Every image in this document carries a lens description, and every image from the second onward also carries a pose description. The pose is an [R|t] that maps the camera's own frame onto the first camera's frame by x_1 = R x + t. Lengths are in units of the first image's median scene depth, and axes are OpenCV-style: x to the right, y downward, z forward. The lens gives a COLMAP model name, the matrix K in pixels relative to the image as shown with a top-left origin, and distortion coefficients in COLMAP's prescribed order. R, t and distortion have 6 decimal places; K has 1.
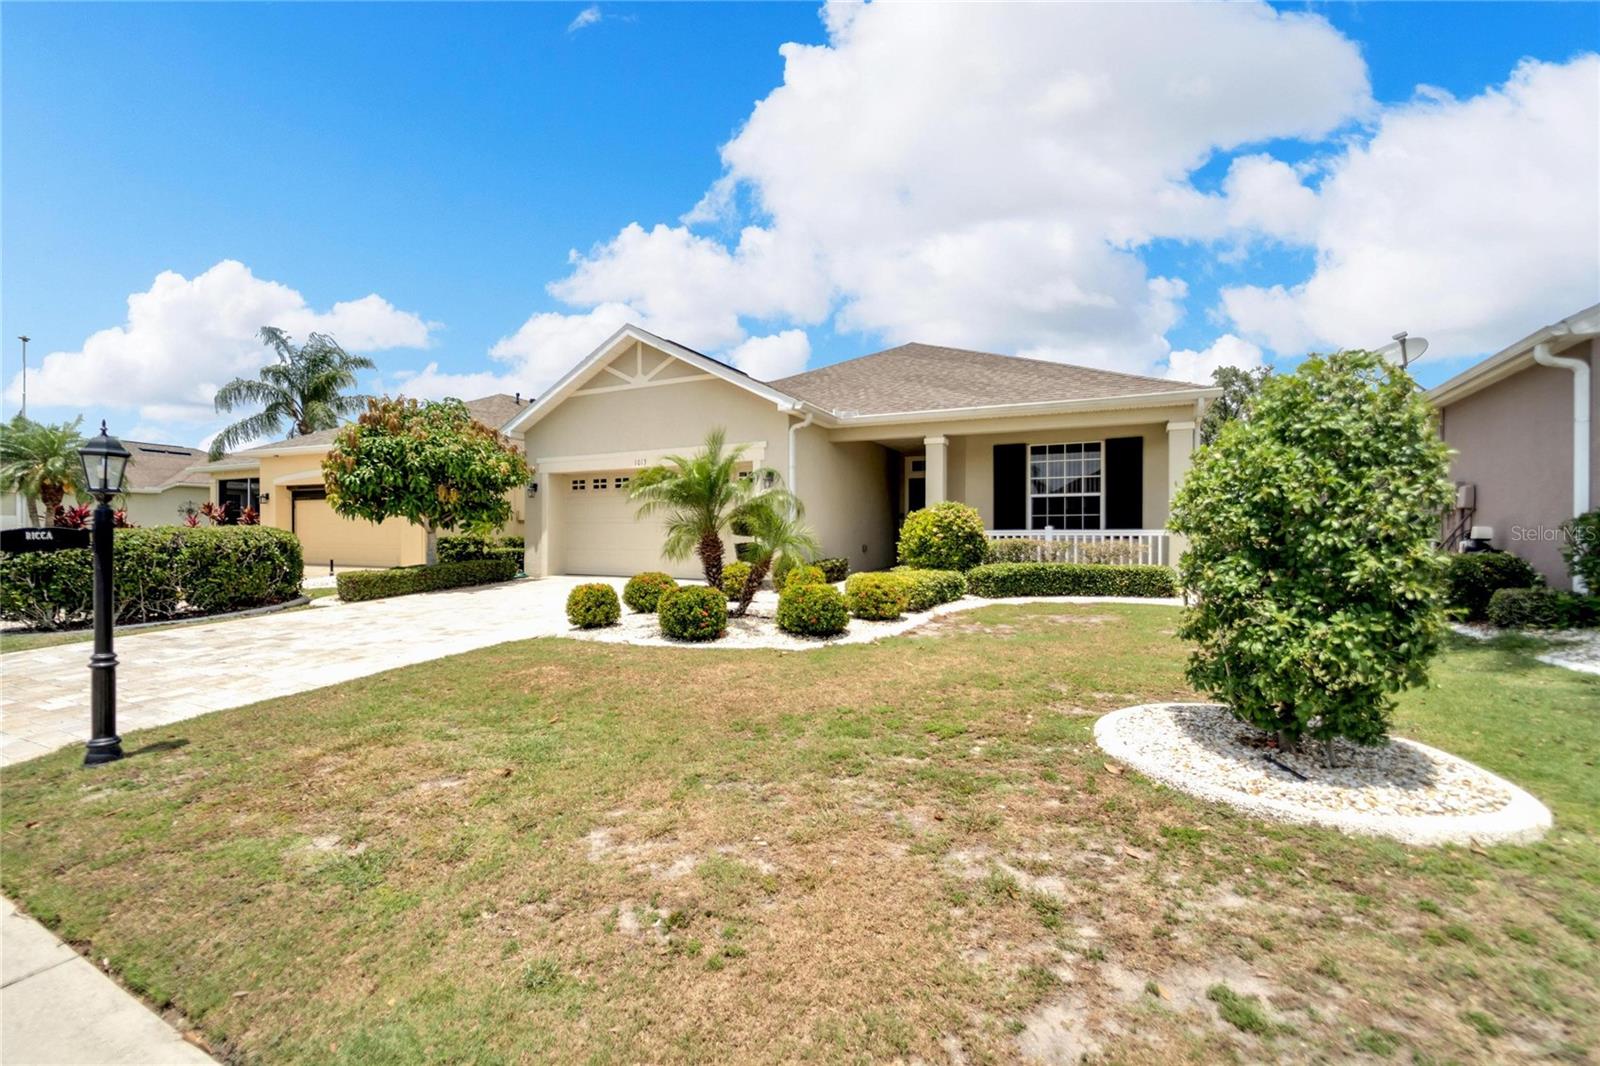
lens RADIAL K [[662.3, 0, 796.5], [0, 662.3, 508.0], [0, 0, 1]] dist [0.001562, 0.000149]
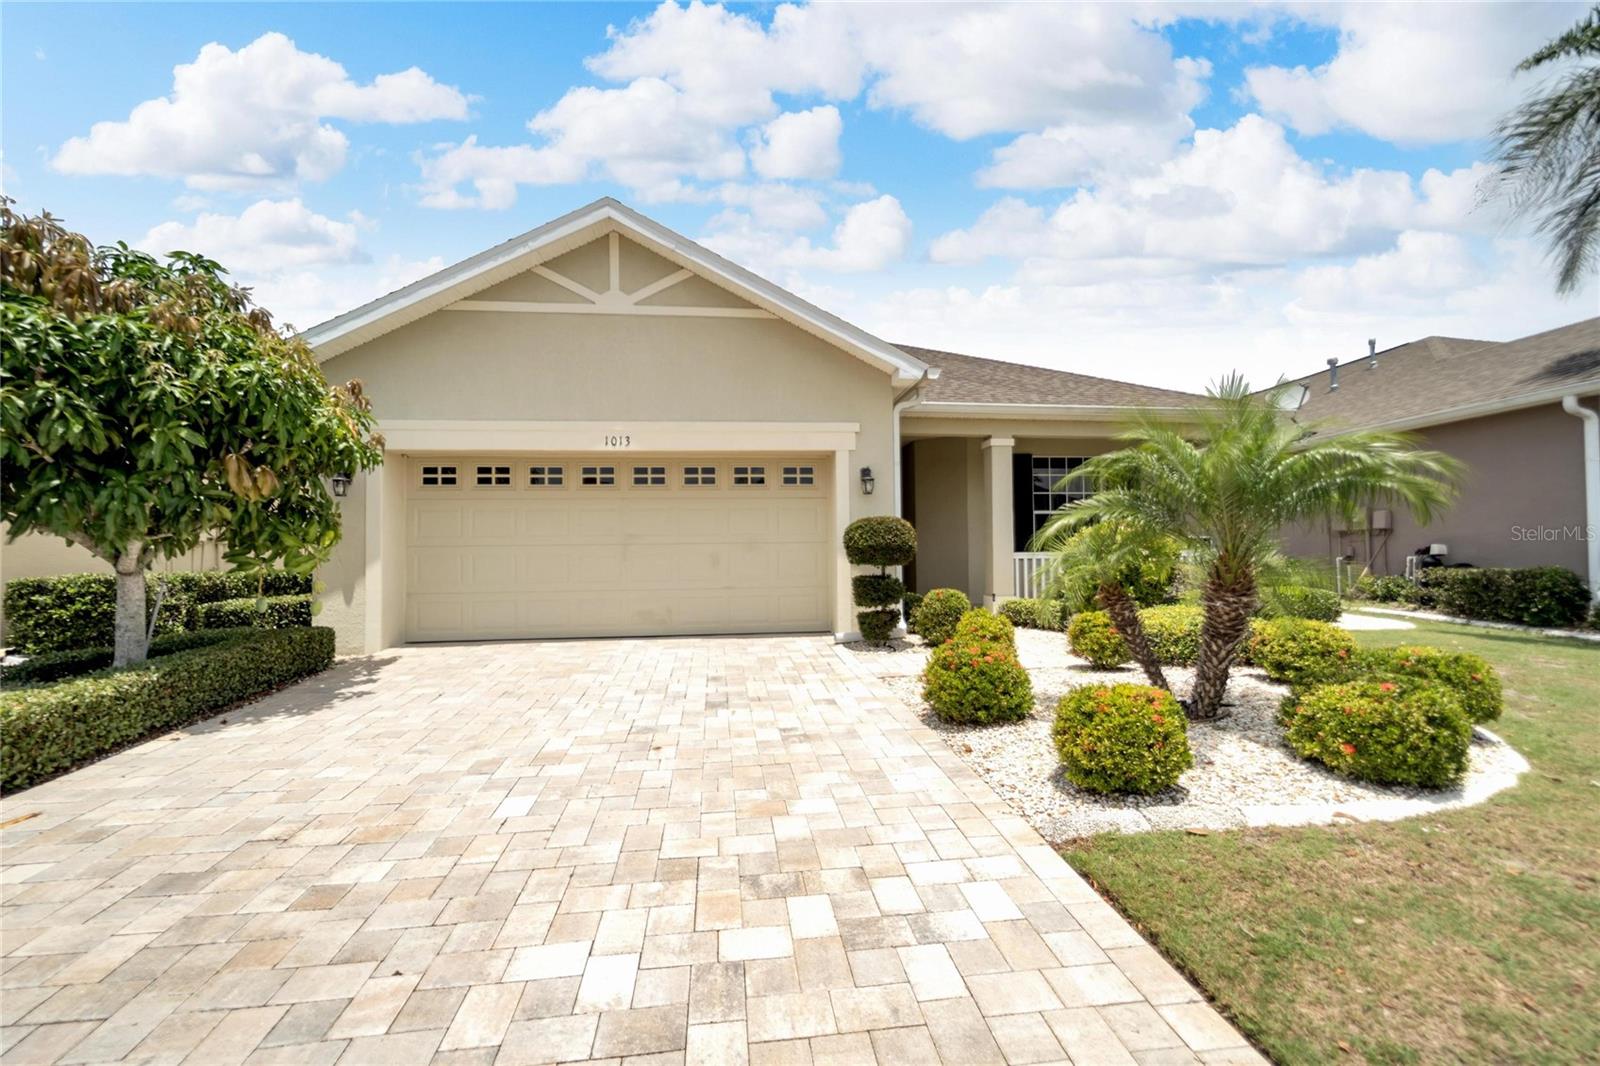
lens RADIAL K [[668.4, 0, 791.3], [0, 668.4, 514.8], [0, 0, 1]] dist [0.000647, -0.000320]
pose [[0.839372, 0.018209, 0.543253, -0.482897], [-0.009185, 0.999771, -0.019318, 0.006188], [-0.543480, 0.011225, 0.839347, 0.486853]]
